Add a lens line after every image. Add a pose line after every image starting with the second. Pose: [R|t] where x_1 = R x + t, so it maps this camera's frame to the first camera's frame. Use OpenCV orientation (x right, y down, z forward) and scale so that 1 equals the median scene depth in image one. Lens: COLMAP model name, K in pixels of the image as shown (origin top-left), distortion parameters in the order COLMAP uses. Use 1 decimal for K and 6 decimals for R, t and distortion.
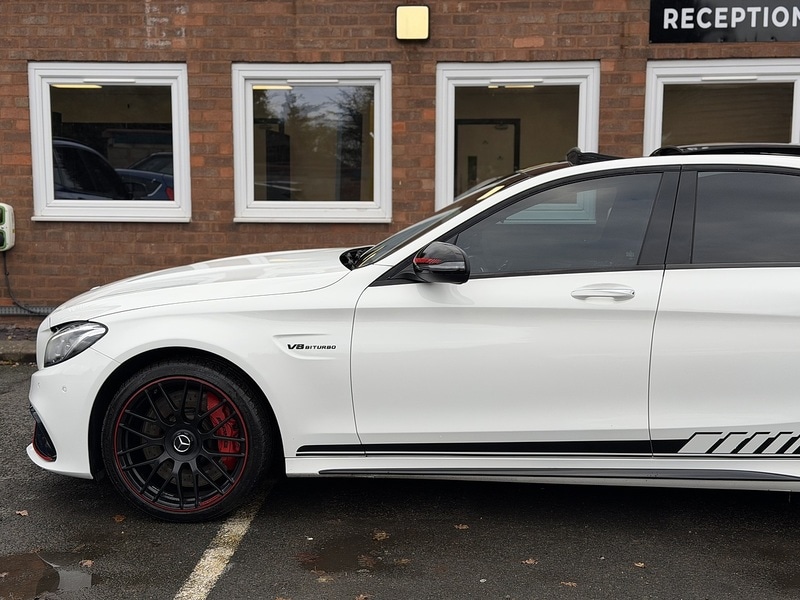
lens RADIAL K [[1104.4, 0, 403.0], [0, 1104.4, 300.1], [0, 0, 1]] dist [0.210535, -0.471376]
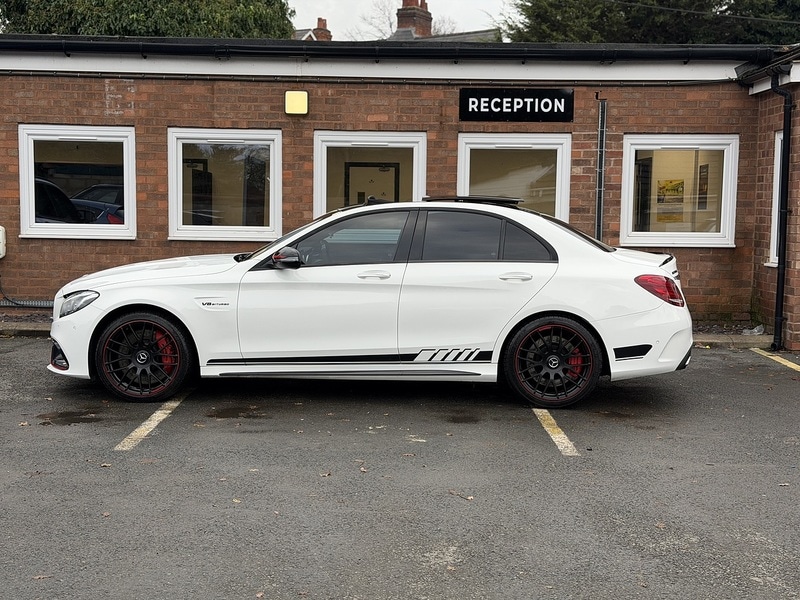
lens RADIAL K [[1104.4, 0, 403.0], [0, 1104.4, 300.1], [0, 0, 1]] dist [0.210535, -0.471376]
pose [[0.997880, 0.006453, 0.064759, 0.053724], [-0.004756, 0.999642, -0.026316, 0.041661], [-0.064906, 0.025952, 0.997554, -0.423175]]
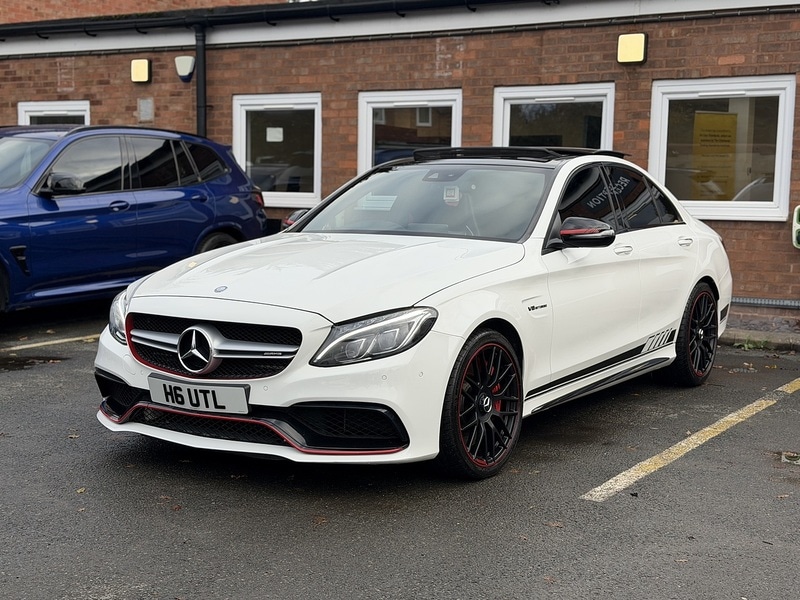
lens RADIAL K [[1175.4, 0, 394.9], [0, 1175.4, 297.4], [0, 0, 1]] dist [0.201141, -0.405957]
pose [[0.879126, 0.058156, -0.473028, 0.399158], [-0.068991, 0.997602, -0.005571, 0.039672], [0.471569, 0.037532, 0.881030, -0.220767]]
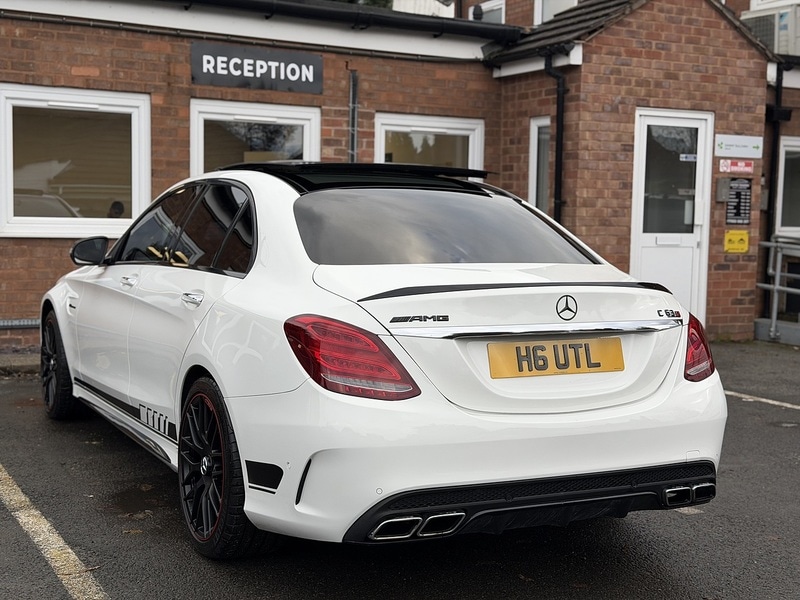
lens RADIAL K [[1104.4, 0, 403.0], [0, 1104.4, 300.1], [0, 0, 1]] dist [0.210535, -0.471376]
pose [[0.846324, -0.025449, 0.532061, -0.213455], [0.039269, 0.999121, -0.014675, 0.020109], [-0.531219, 0.033314, 0.846579, -0.084594]]
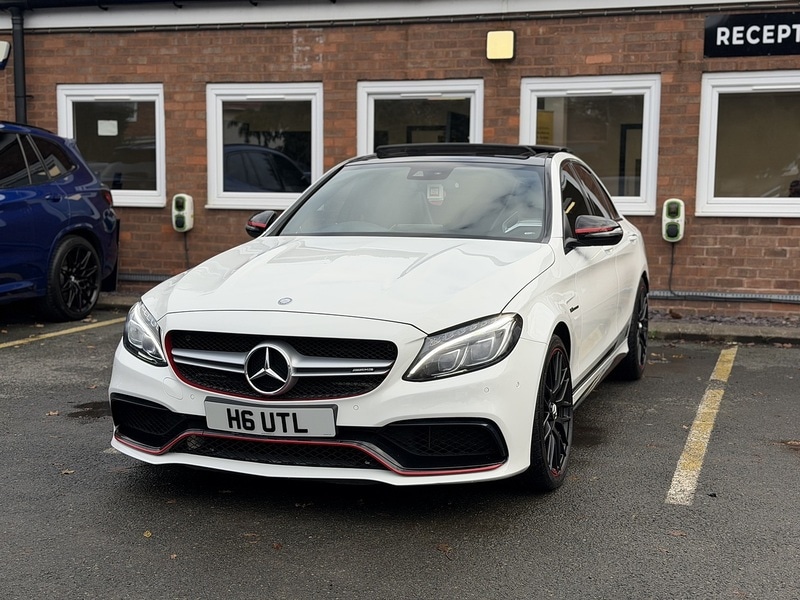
lens RADIAL K [[1175.2, 0, 398.0], [0, 1175.2, 304.9], [0, 0, 1]] dist [0.185153, -0.349173]
pose [[0.967627, 0.032885, -0.250231, 0.227703], [-0.035771, 0.999336, -0.006994, 0.041844], [0.249835, 0.015718, 0.968161, -0.248815]]
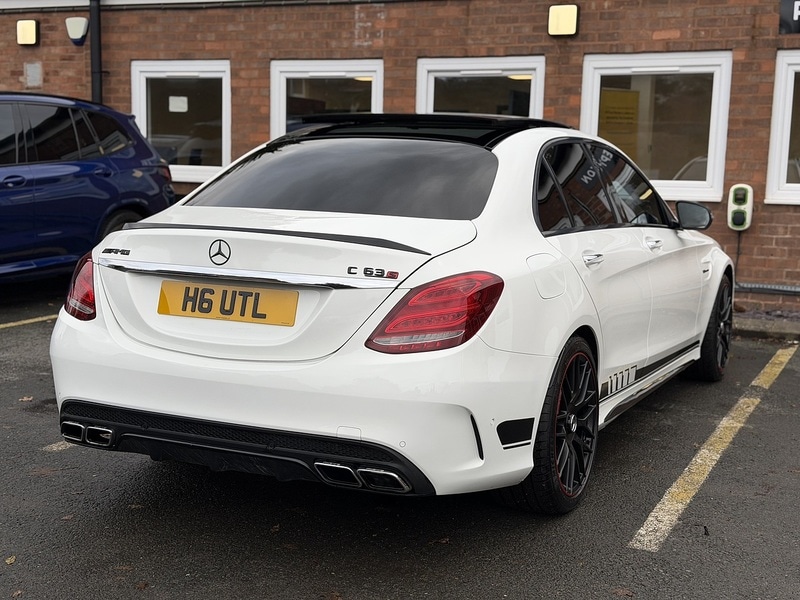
lens RADIAL K [[1104.4, 0, 403.0], [0, 1104.4, 300.1], [0, 0, 1]] dist [0.210535, -0.471376]
pose [[0.931718, 0.067180, -0.356915, 0.282556], [-0.064020, 0.997734, 0.020675, 0.024143], [0.357496, 0.003586, 0.933908, -0.126462]]
